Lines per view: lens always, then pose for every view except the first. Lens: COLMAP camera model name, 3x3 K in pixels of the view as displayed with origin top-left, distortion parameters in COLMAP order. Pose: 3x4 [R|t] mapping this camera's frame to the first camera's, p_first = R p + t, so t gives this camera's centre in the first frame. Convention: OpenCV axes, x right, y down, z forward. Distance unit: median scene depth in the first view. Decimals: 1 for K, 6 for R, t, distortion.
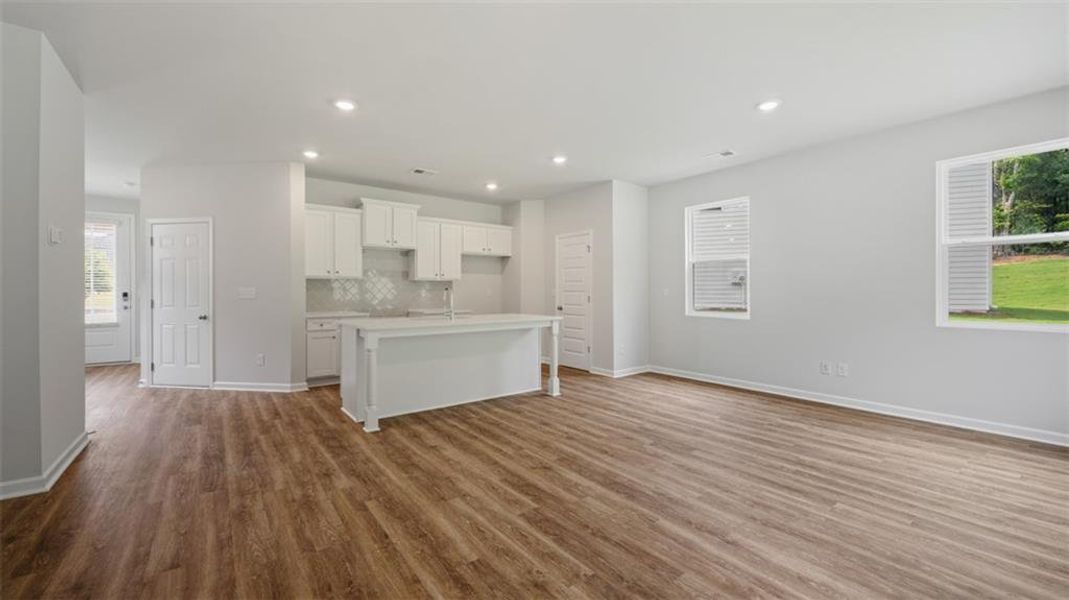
lens RADIAL K [[419.4, 0, 540.4], [0, 419.4, 295.5], [0, 0, 1]] dist [-0.001843, -0.000065]
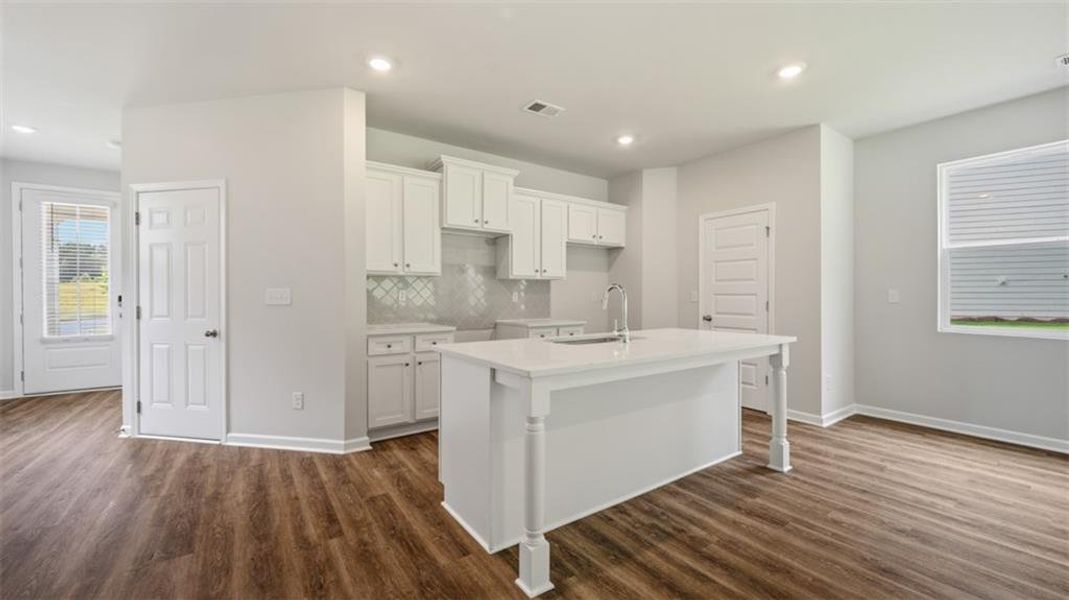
lens RADIAL K [[419.4, 0, 539.5], [0, 419.4, 299.5], [0, 0, 1]] dist [-0.001843, -0.000065]
pose [[0.998874, 0.001087, -0.047427, -0.364132], [-0.001069, 0.999999, 0.000400, -0.002308], [0.047427, -0.000348, 0.998875, 0.512741]]
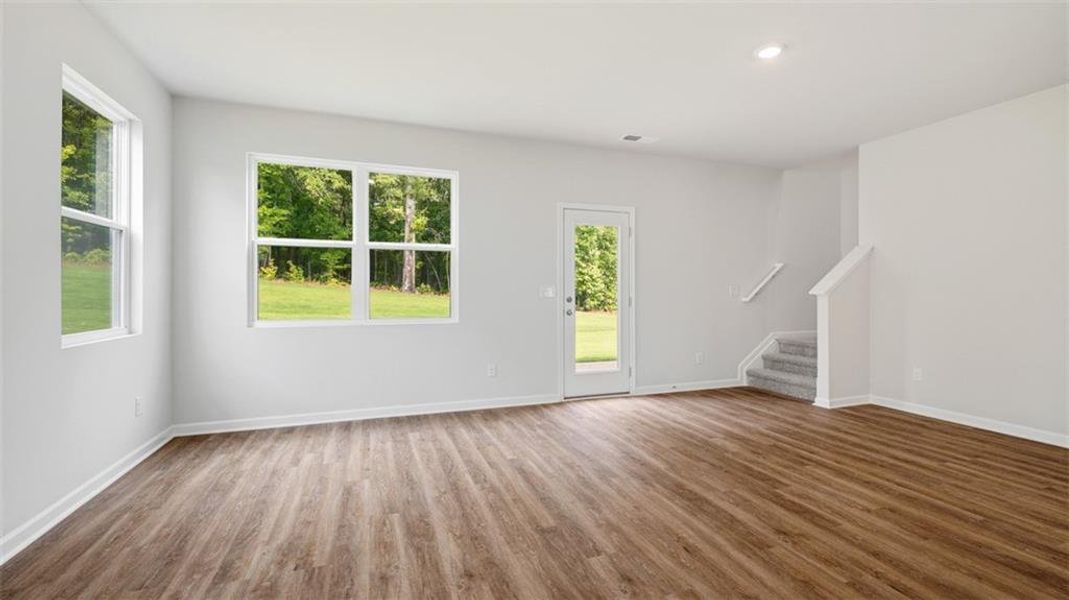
lens RADIAL K [[456.4, 0, 535.9], [0, 456.4, 292.1], [0, 0, 1]] dist [0.001583, 0.000648]
pose [[-0.952868, -0.000474, 0.303384, 0.136494], [0.001763, 0.999973, 0.007097, -0.007574], [-0.303380, 0.007297, -0.952842, 1.412400]]
